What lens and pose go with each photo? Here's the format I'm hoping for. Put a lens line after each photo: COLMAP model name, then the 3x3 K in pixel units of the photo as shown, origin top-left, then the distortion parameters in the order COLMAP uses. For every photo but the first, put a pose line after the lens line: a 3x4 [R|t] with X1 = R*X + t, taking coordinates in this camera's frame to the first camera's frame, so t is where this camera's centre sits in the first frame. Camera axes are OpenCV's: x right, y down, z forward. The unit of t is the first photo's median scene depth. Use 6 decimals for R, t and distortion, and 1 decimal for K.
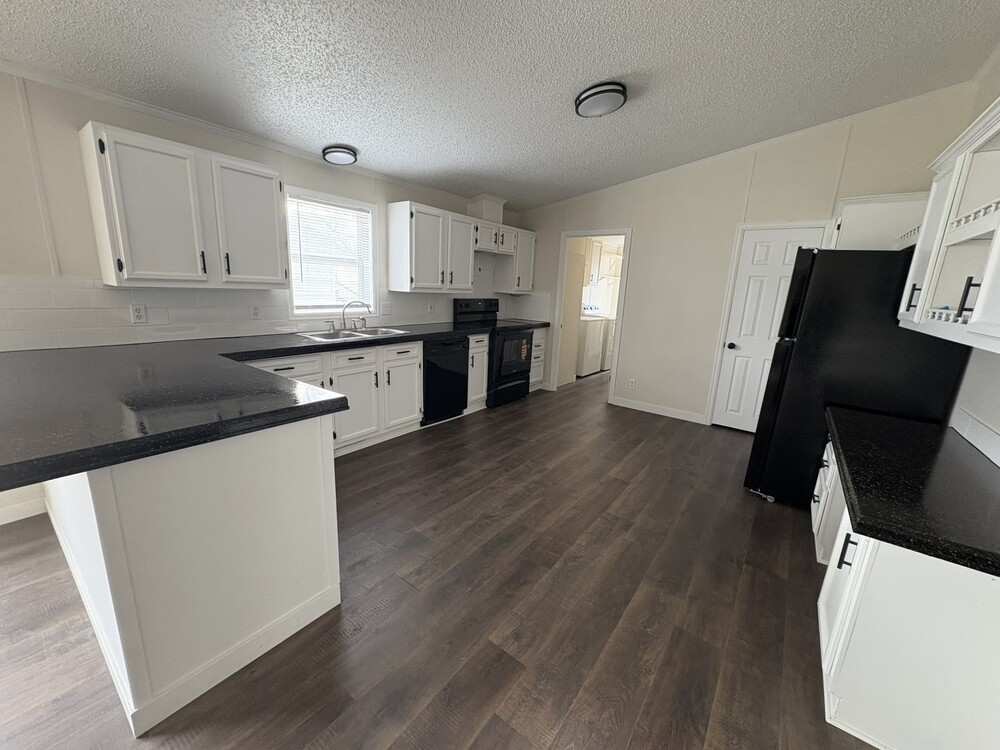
lens RADIAL K [[400.3, 0, 500.0], [0, 400.3, 375.0], [0, 0, 1]] dist [0.000769, 0.000024]
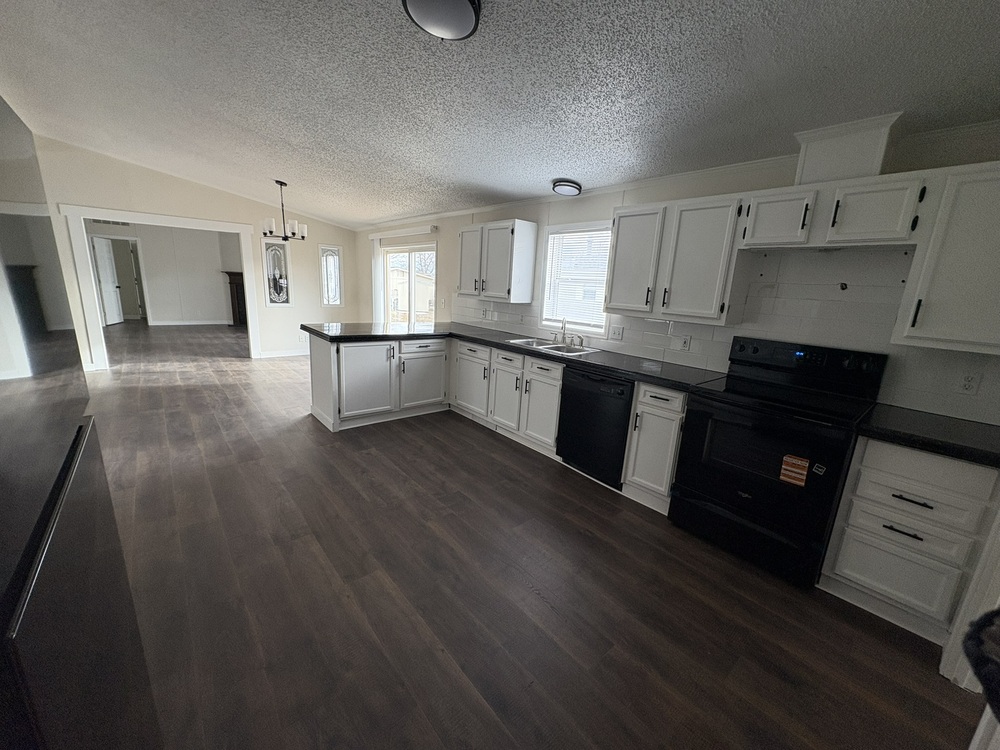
lens RADIAL K [[400.3, 0, 500.0], [0, 400.3, 375.0], [0, 0, 1]] dist [0.000769, 0.000024]
pose [[-0.223433, 0.155826, -0.962183, 0.663225], [-0.280138, 0.935225, 0.216513, -0.204730], [0.933595, 0.317920, -0.165308, 0.970705]]
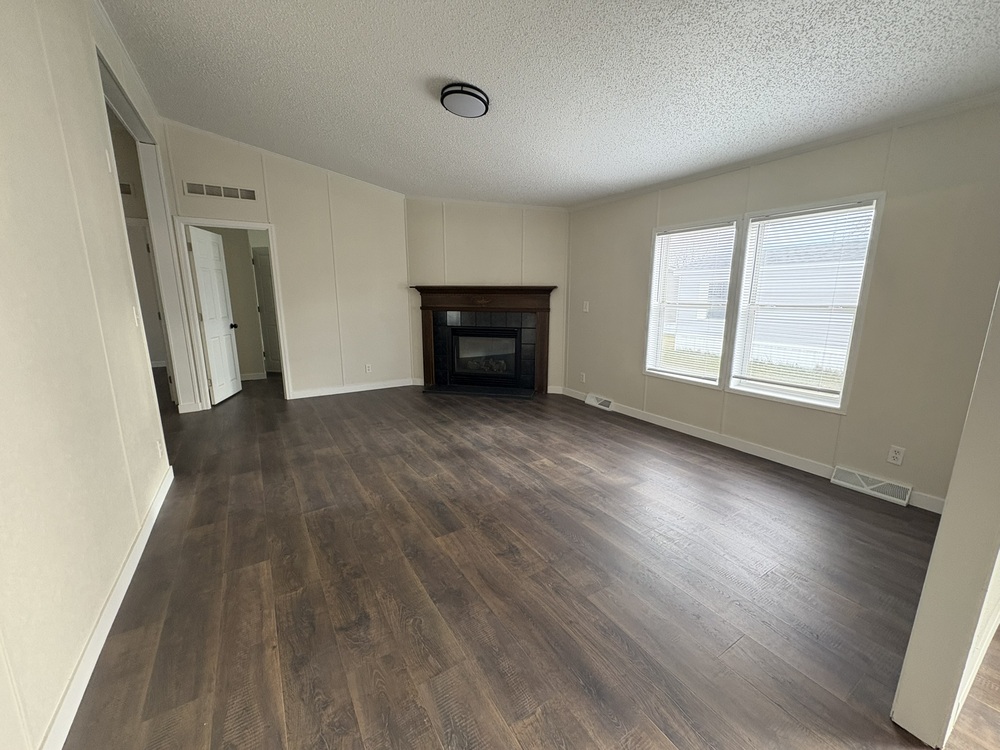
lens RADIAL K [[390.6, 0, 500.0], [0, 390.6, 375.0], [0, 0, 1]] dist [0.000392, 0.000015]
pose [[-0.364997, 0.135393, -0.921111, 0.472262], [-0.225876, 0.946932, 0.228693, -0.141089], [0.903193, 0.291530, -0.315045, 0.691480]]
